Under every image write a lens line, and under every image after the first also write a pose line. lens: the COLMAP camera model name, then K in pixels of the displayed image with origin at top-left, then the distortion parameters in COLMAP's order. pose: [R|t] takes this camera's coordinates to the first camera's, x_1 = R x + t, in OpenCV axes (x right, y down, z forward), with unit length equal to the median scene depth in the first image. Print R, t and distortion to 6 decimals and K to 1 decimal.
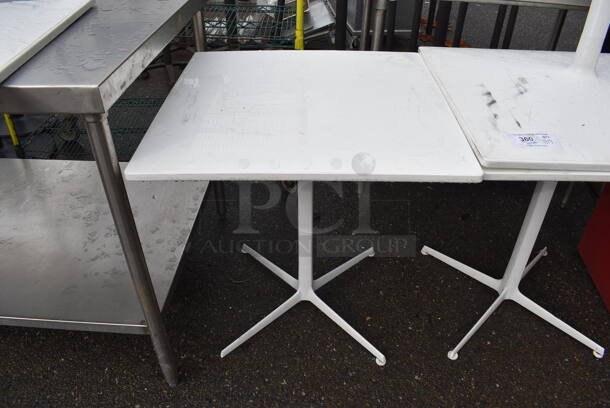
lens RADIAL K [[473.6, 0, 305.0], [0, 473.6, 204.0], [0, 0, 1]] dist [-0.100248, 0.020047]
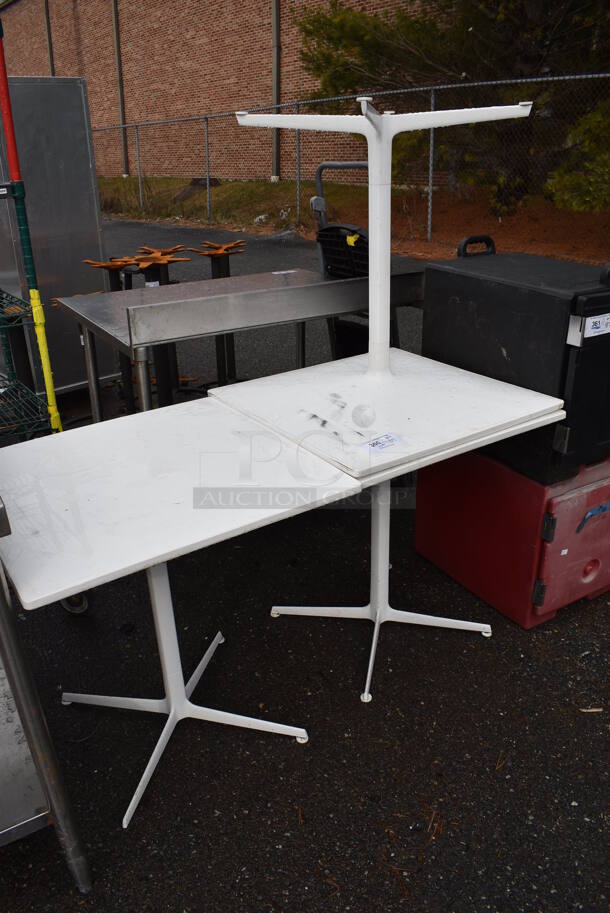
lens RADIAL K [[708.8, 0, 305.9], [0, 708.8, 459.7], [0, 0, 1]] dist [-0.100248, 0.020047]
pose [[0.820336, -0.263686, 0.507463, -0.346784], [0.368264, 0.922457, -0.115992, 0.018405], [-0.437527, 0.282033, 0.853831, -0.232017]]
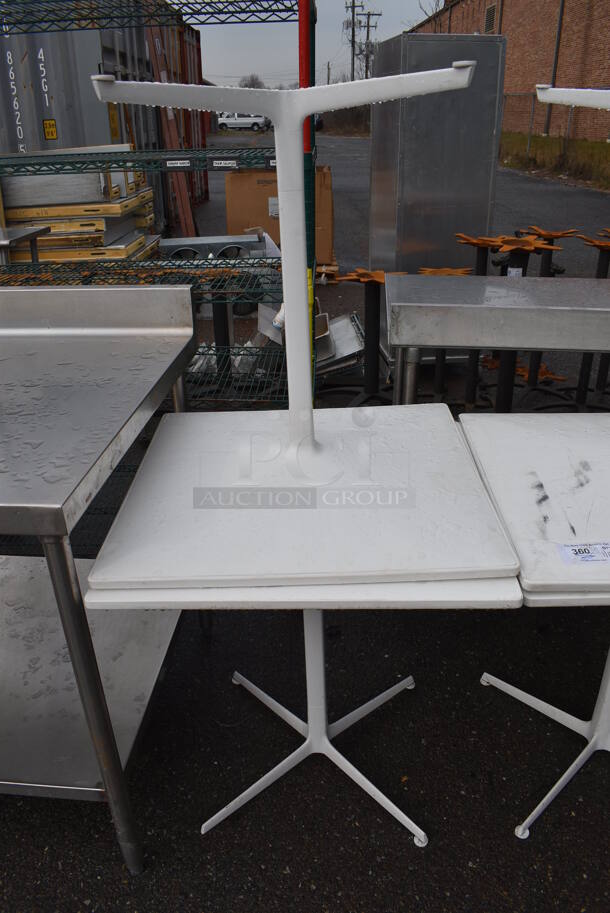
lens RADIAL K [[708.8, 0, 305.9], [0, 708.8, 459.7], [0, 0, 1]] dist [-0.100248, 0.020047]
pose [[0.999111, -0.014041, -0.039749, 0.035431], [0.006784, 0.984166, -0.177120, -0.058089], [0.041607, 0.176693, 0.983386, -0.160252]]
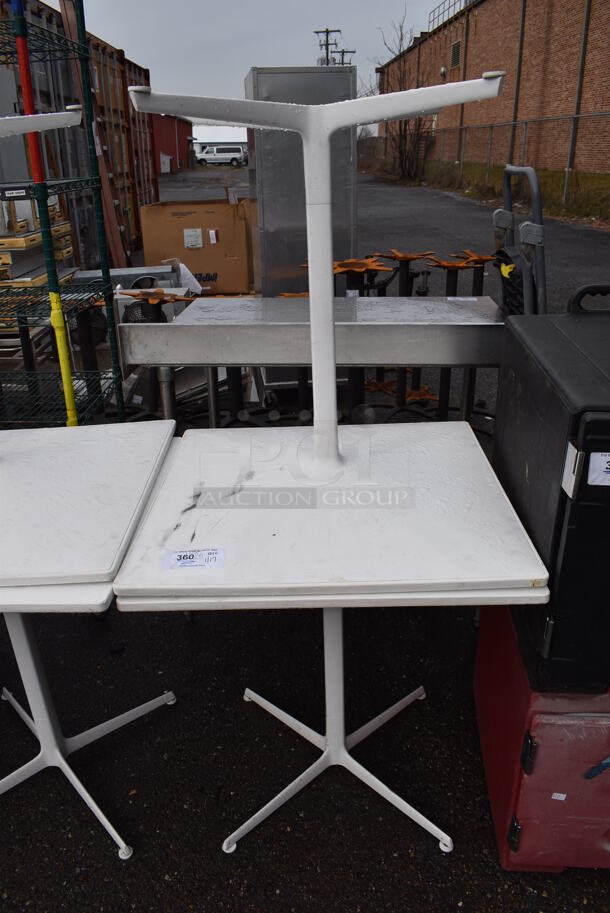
lens RADIAL K [[706.8, 0, 305.2], [0, 706.8, 460.3], [0, 0, 1]] dist [-0.095910, 0.012537]
pose [[0.999180, -0.032613, -0.024008, 0.491609], [0.026620, 0.975696, -0.217506, -0.021742], [0.030518, 0.216689, 0.975764, -0.157764]]
